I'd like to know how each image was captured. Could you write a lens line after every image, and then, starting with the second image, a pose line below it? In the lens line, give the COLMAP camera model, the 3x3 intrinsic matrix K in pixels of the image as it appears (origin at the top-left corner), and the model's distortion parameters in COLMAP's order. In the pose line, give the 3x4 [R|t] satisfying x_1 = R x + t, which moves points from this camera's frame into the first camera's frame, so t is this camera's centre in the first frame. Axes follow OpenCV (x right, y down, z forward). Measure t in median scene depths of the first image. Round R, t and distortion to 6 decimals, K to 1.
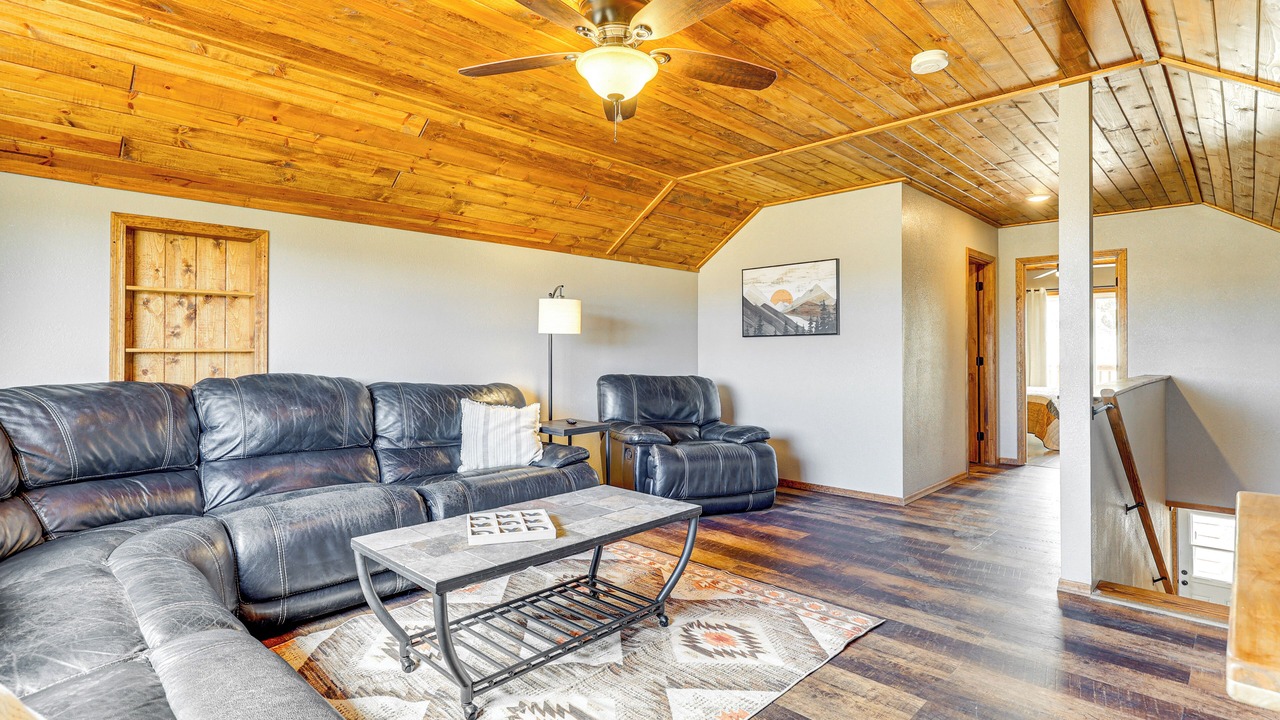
lens RADIAL K [[611.2, 0, 628.9], [0, 611.2, 353.4], [0, 0, 1]] dist [0.004261, -0.000122]
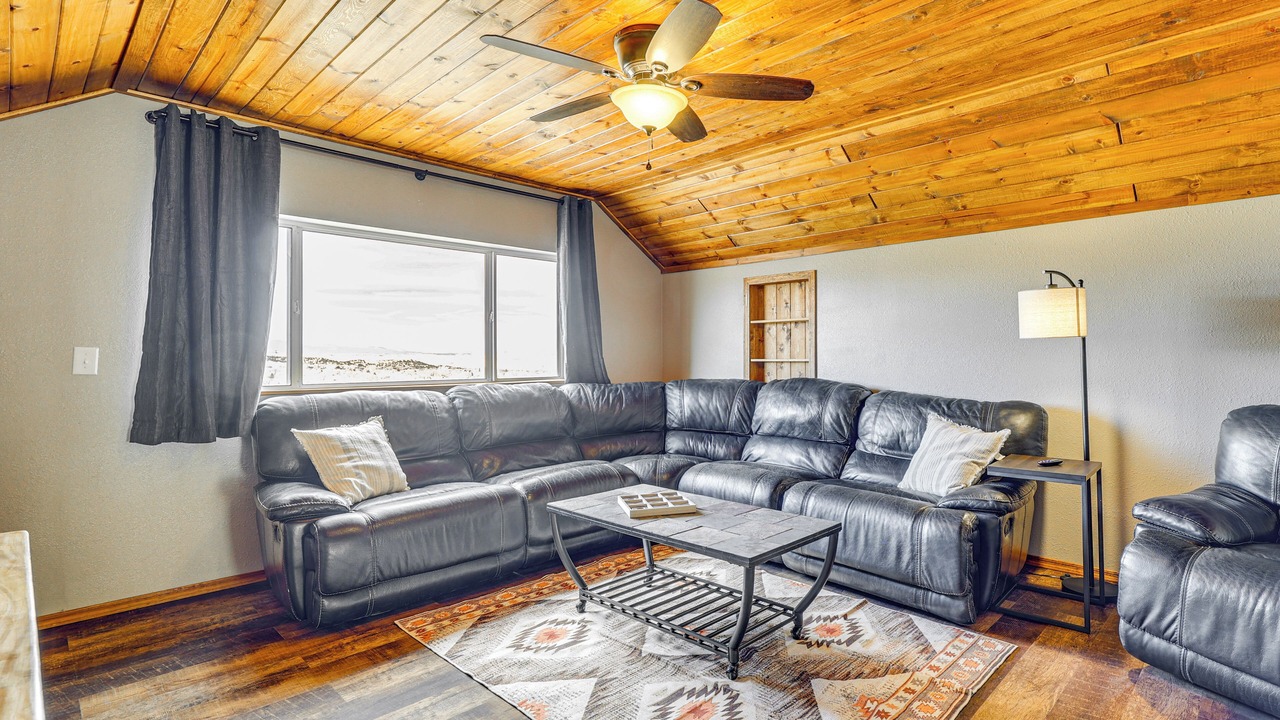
lens RADIAL K [[528.8, 0, 634.0], [0, 528.8, 355.6], [0, 0, 1]] dist [-0.001942, 0.000046]
pose [[0.077894, -0.007517, -0.996933, 0.546378], [-0.002060, 0.999968, -0.007700, -0.005993], [0.996960, 0.002654, 0.077876, 0.545470]]
